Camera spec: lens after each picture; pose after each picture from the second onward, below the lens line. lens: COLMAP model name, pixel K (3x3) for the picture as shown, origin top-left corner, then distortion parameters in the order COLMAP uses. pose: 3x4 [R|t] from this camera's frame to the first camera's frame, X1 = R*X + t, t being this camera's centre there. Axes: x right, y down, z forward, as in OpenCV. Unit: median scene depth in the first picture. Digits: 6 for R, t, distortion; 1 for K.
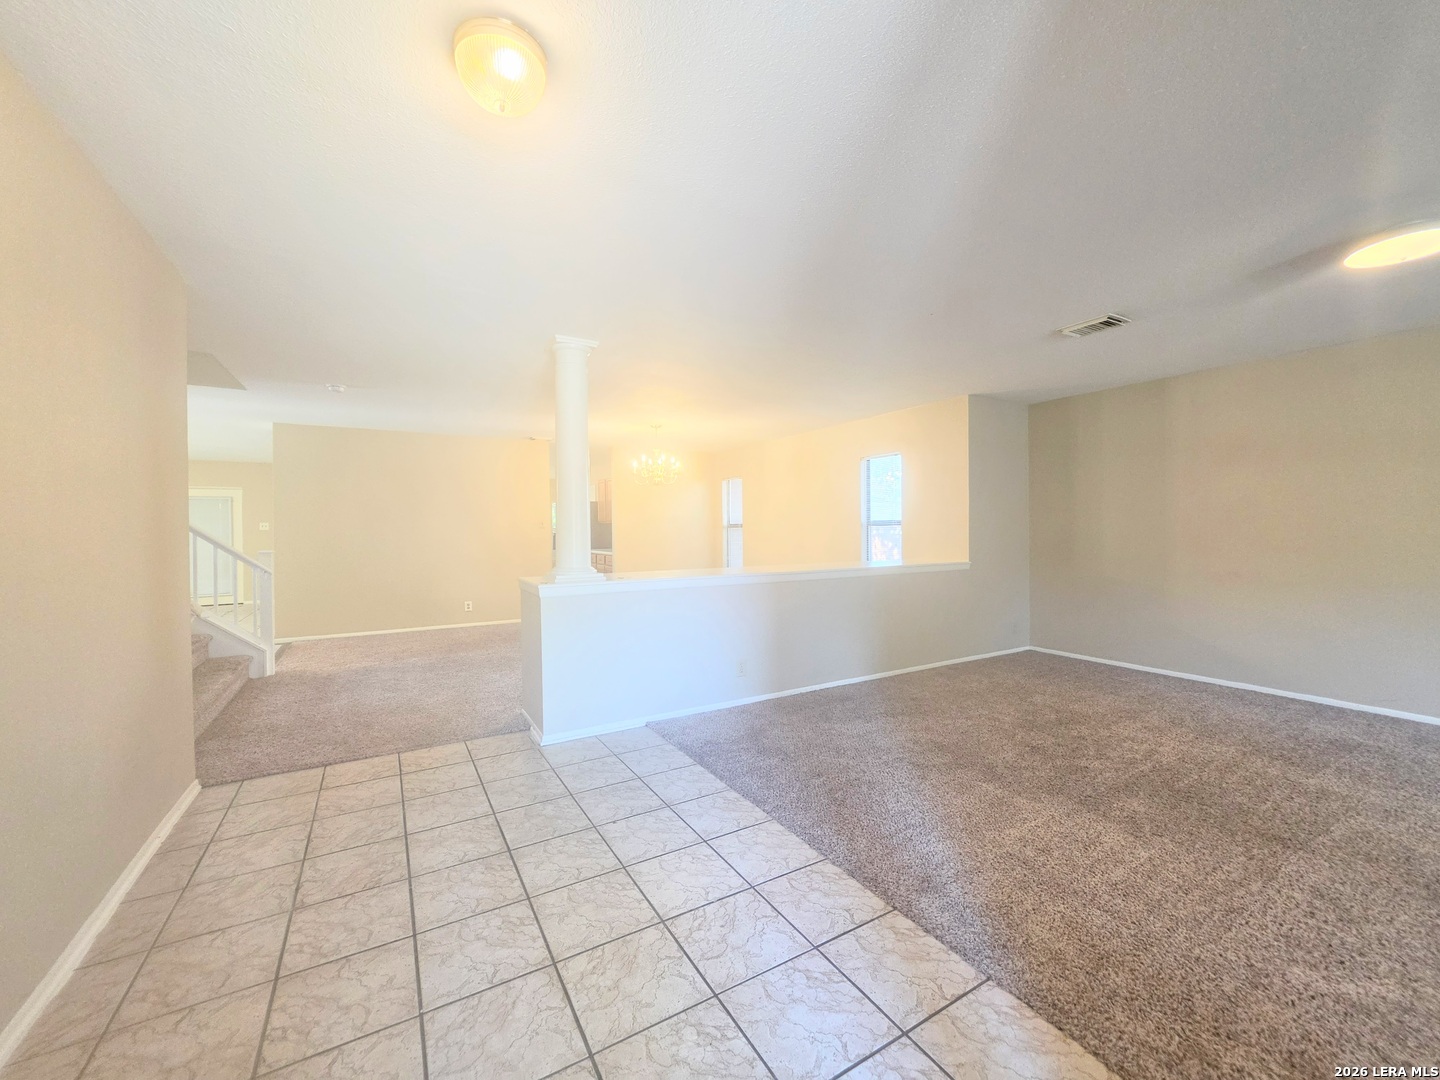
lens RADIAL K [[580.6, 0, 715.9], [0, 580.6, 536.9], [0, 0, 1]] dist [-0.004676, 0.000787]
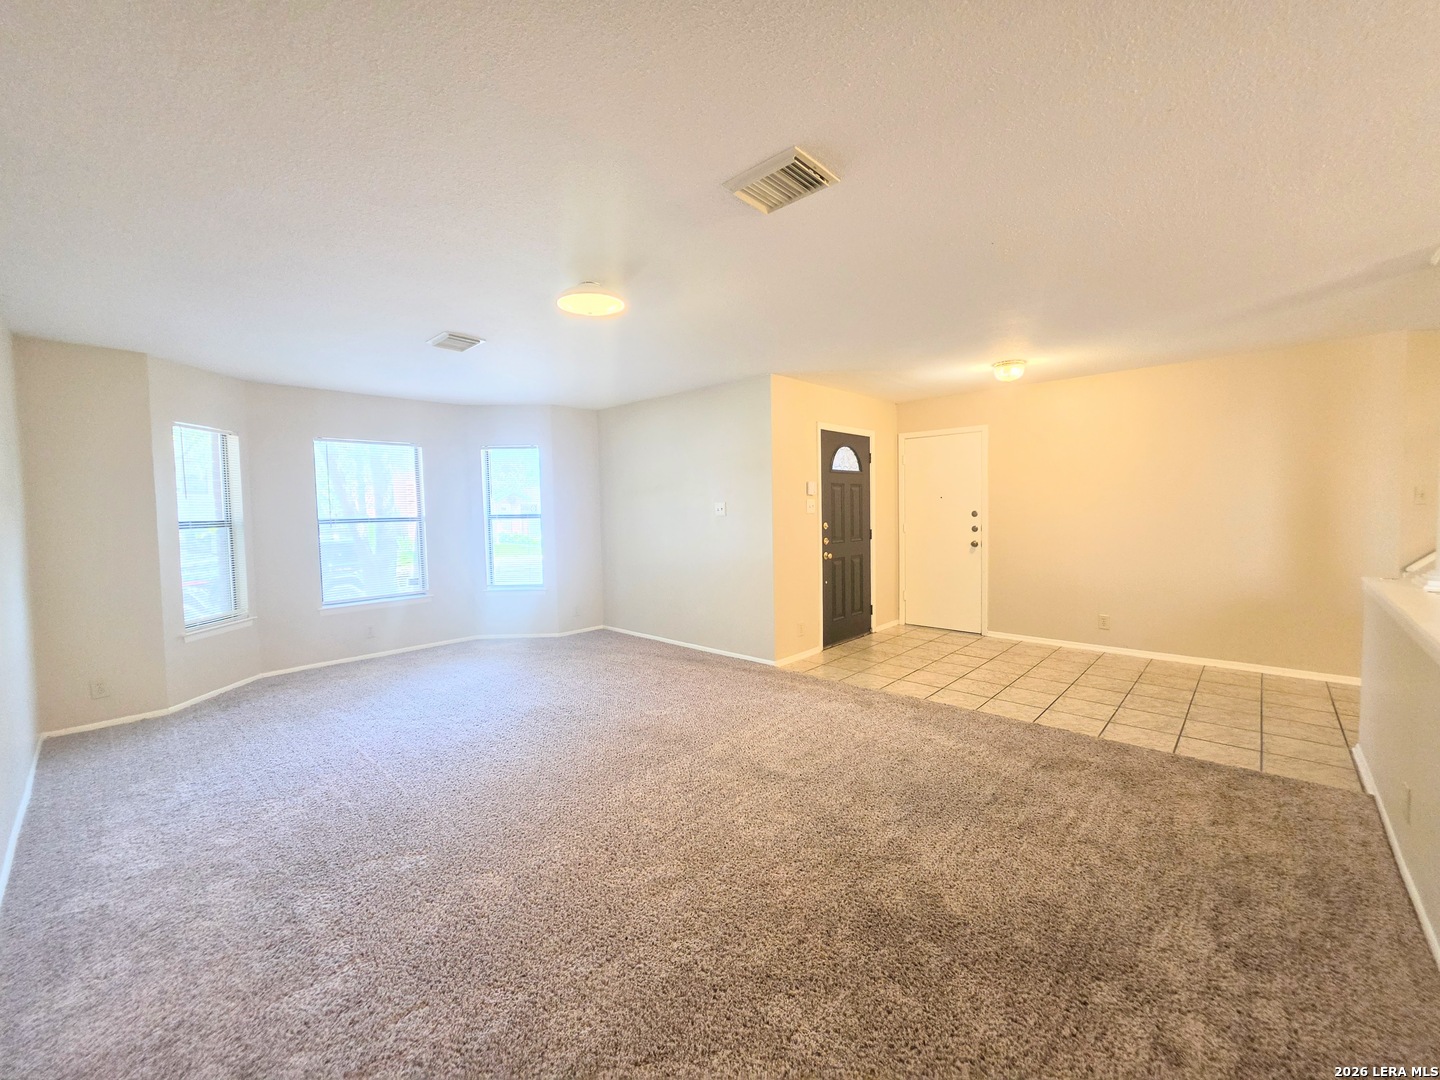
lens RADIAL K [[580.6, 0, 718.9], [0, 580.6, 536.1], [0, 0, 1]] dist [-0.004676, 0.000787]
pose [[-0.957224, 0.041933, -0.286294, 1.001550], [0.022359, 0.997204, 0.071301, -0.073803], [0.288484, 0.061850, -0.955485, 1.727703]]
